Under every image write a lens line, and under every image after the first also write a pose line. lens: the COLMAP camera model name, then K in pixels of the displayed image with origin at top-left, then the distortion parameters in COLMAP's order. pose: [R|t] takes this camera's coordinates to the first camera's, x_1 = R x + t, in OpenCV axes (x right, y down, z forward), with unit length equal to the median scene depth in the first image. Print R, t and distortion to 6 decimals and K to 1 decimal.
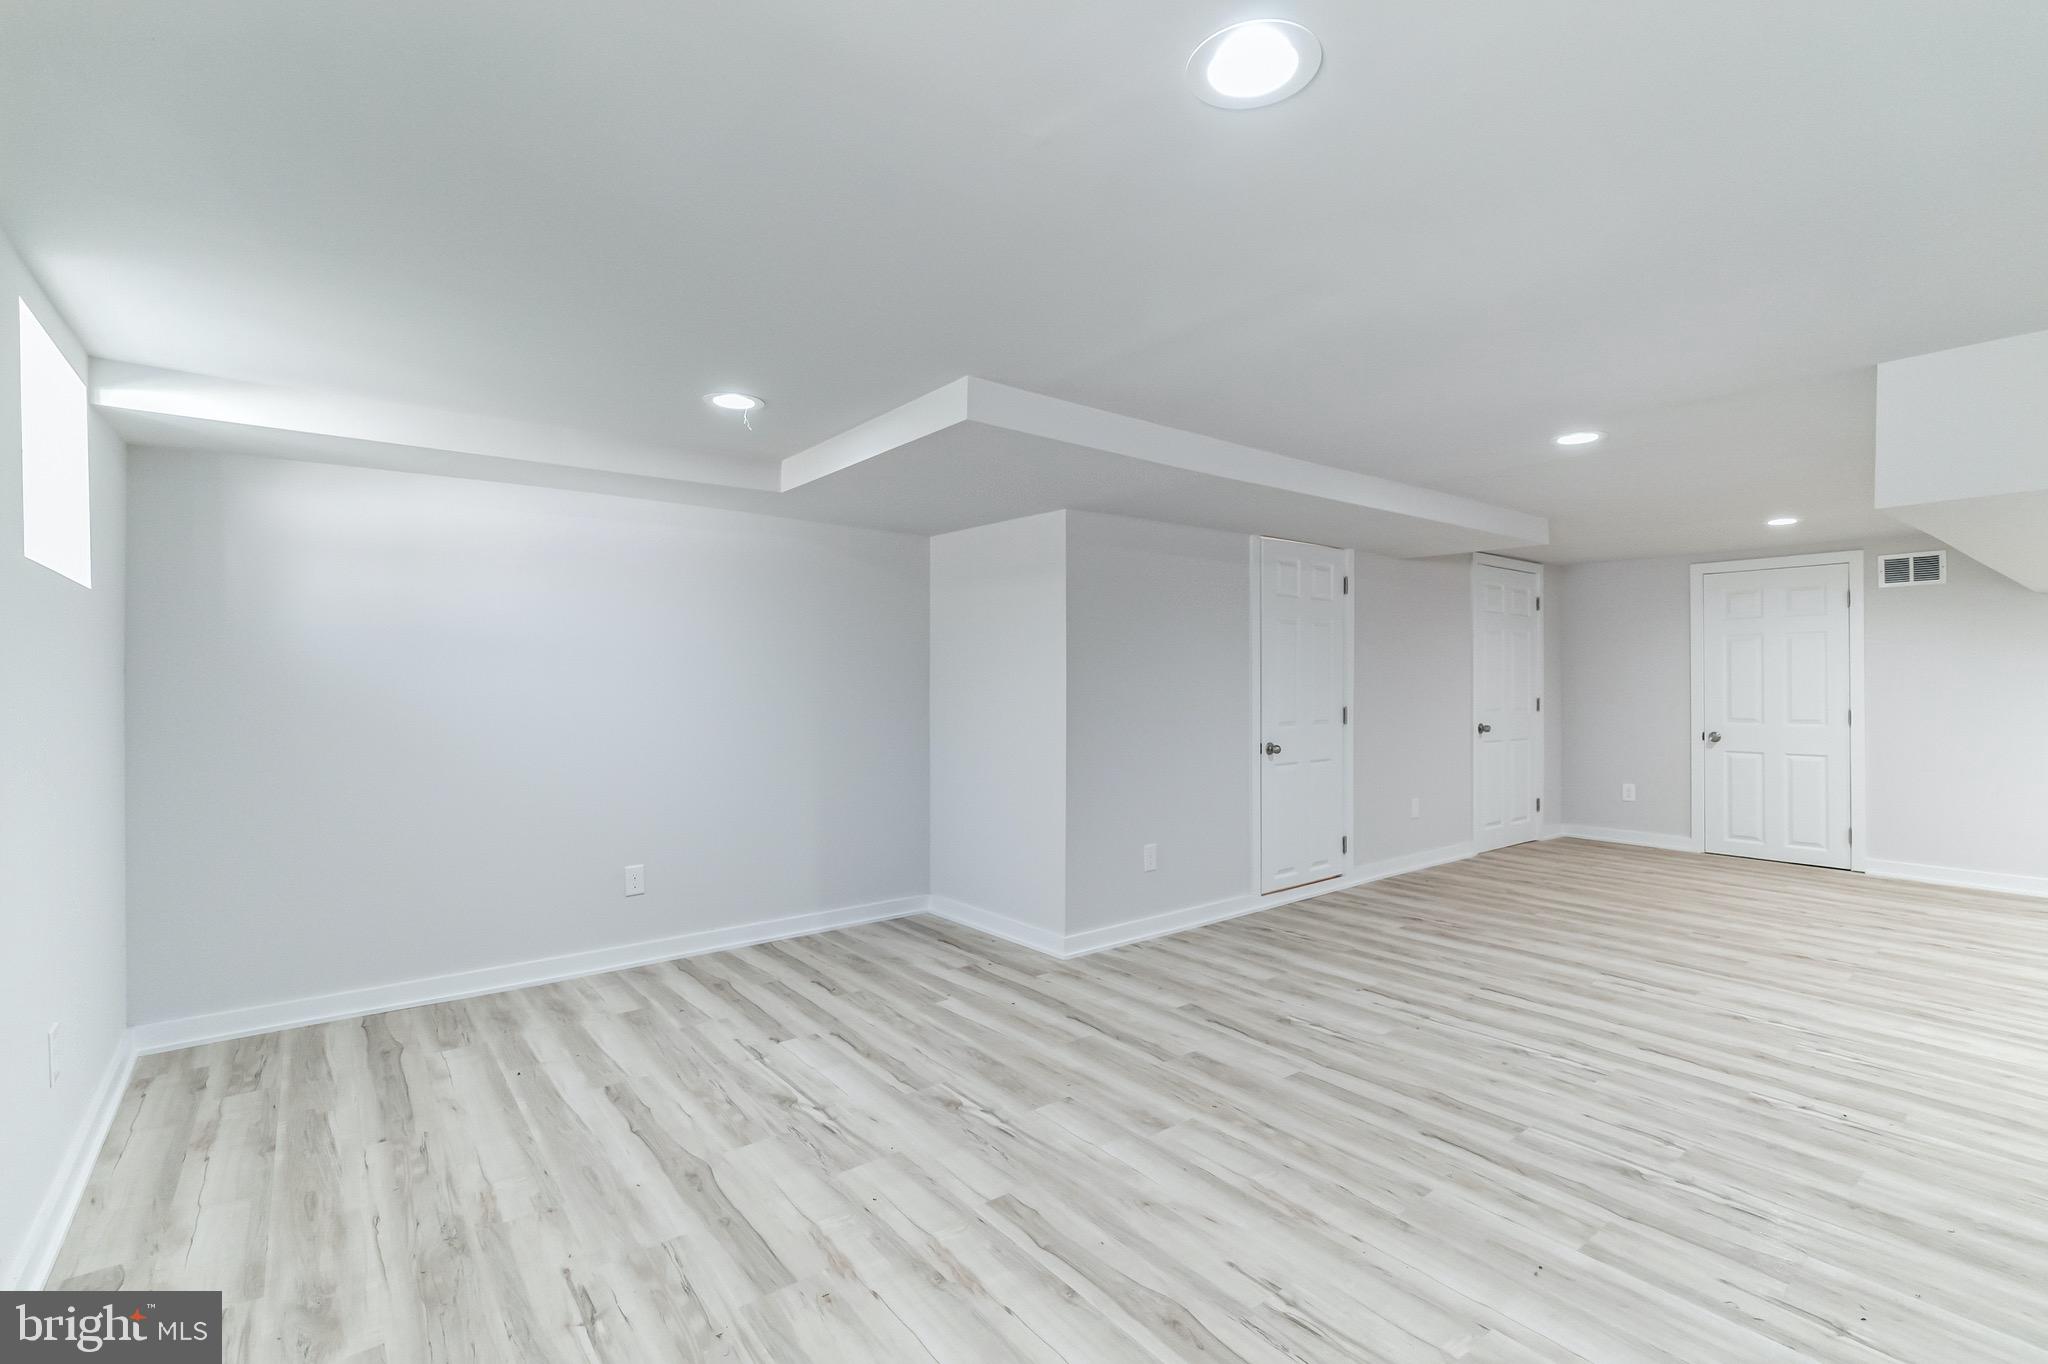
lens RADIAL K [[920.5, 0, 1030.8], [0, 920.5, 683.2], [0, 0, 1]] dist [-0.001488, 0.000866]
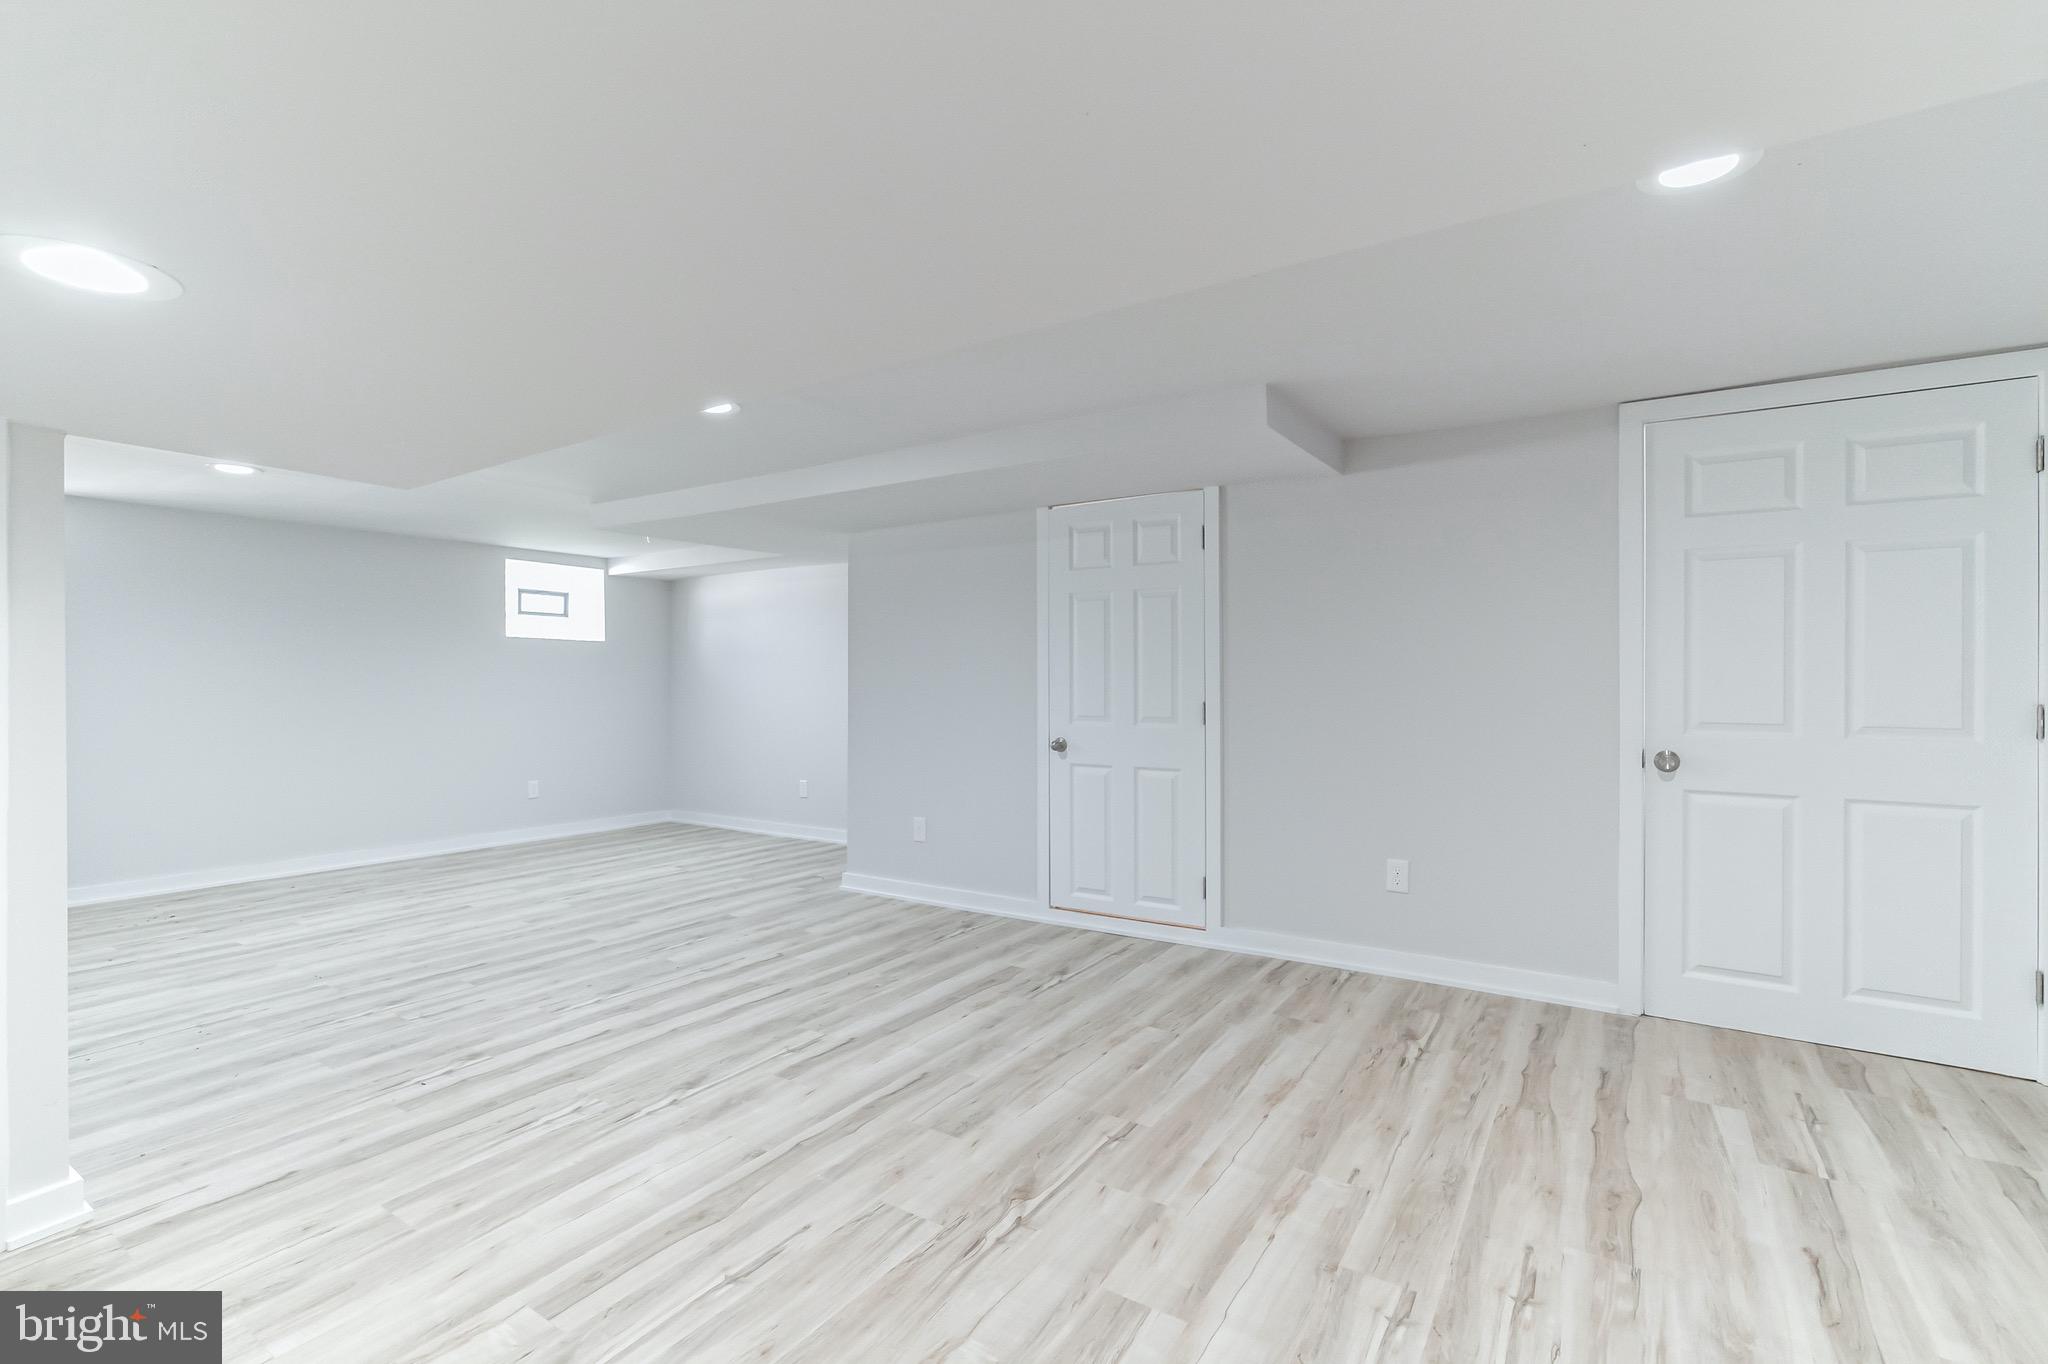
lens RADIAL K [[920.5, 0, 1030.8], [0, 920.5, 683.2], [0, 0, 1]] dist [-0.001488, 0.000866]
pose [[0.317895, 0.002803, -0.948122, 1.601120], [0.001568, 0.999993, 0.003482, 0.012188], [0.948124, -0.002594, 0.317889, 1.014814]]
